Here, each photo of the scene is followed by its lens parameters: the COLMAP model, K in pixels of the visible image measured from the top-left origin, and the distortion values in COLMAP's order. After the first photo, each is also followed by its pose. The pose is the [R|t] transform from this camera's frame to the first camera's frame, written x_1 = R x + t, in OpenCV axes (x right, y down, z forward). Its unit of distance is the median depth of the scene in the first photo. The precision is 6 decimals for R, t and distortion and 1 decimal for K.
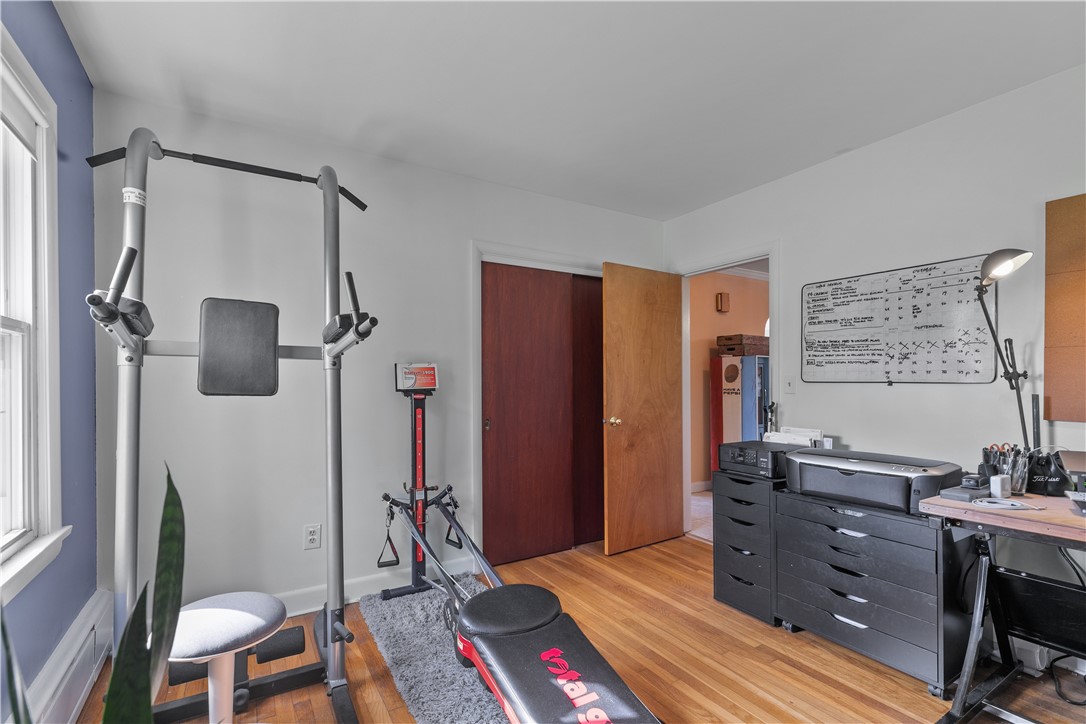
lens RADIAL K [[491.2, 0, 534.0], [0, 491.2, 384.5], [0, 0, 1]] dist [0.006389, -0.001162]
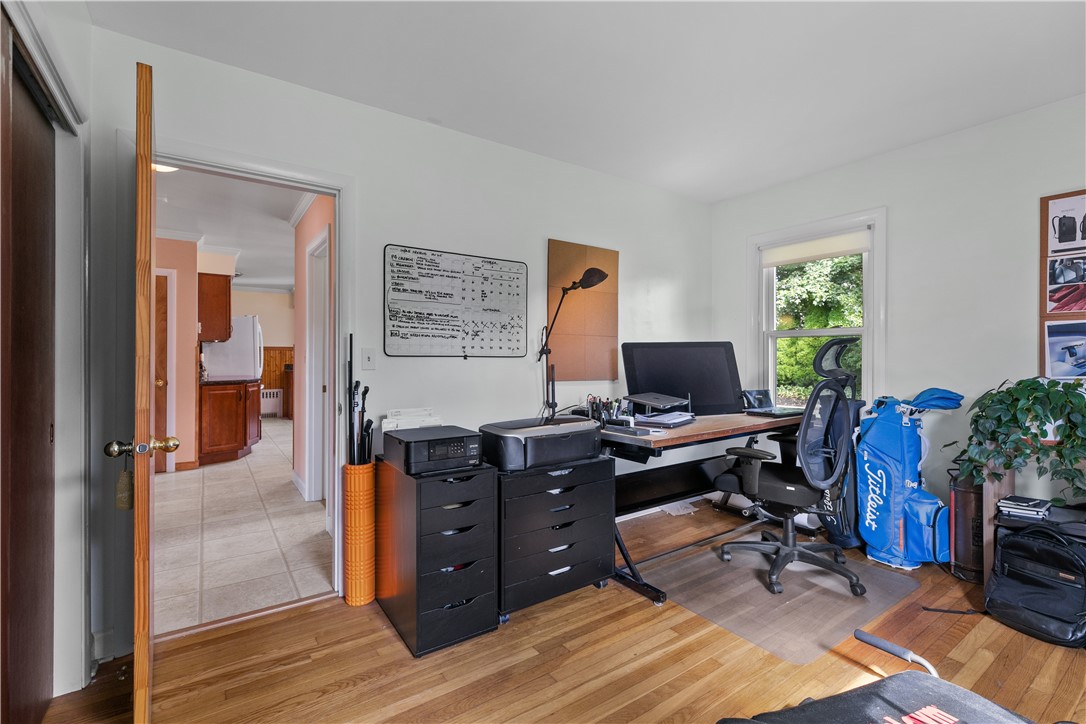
lens RADIAL K [[491.2, 0, 542.9], [0, 491.2, 353.8], [0, 0, 1]] dist [0.006389, -0.001162]
pose [[-0.067130, 0.007341, 0.997717, -0.367029], [0.004687, 0.999964, -0.007042, -0.001631], [-0.997733, 0.004204, -0.067162, 0.867597]]
